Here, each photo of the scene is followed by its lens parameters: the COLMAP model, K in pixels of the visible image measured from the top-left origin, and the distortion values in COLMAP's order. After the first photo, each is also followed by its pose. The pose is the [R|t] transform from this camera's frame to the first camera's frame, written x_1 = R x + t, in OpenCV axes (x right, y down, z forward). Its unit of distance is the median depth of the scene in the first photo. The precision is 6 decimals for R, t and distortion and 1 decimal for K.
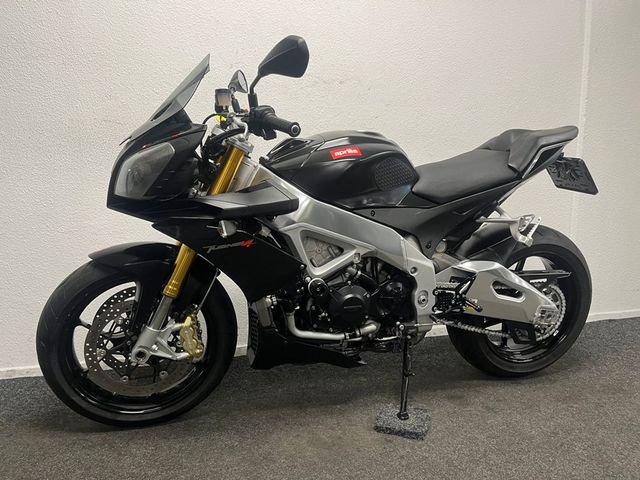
lens RADIAL K [[482.7, 0, 323.2], [0, 482.7, 238.8], [0, 0, 1]] dist [0.053191, -0.065361]
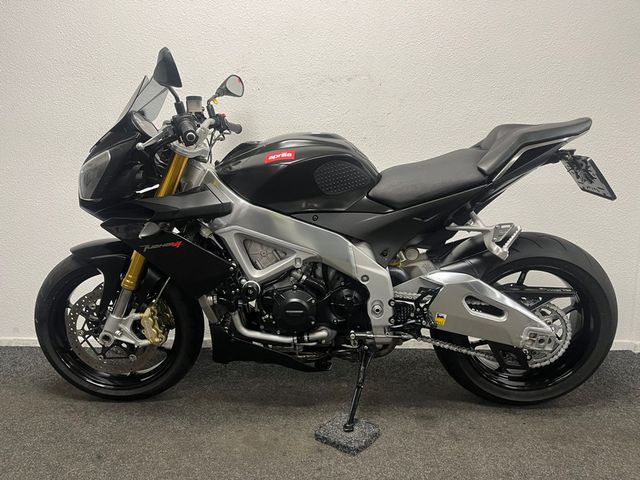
lens RADIAL K [[482.7, 0, 319.5], [0, 482.7, 243.6], [0, 0, 1]] dist [0.053191, -0.065361]
pose [[0.953155, 0.042496, -0.299481, 0.381012], [-0.034805, 0.998914, 0.030969, -0.029741], [0.300472, -0.019095, 0.953599, 0.066974]]
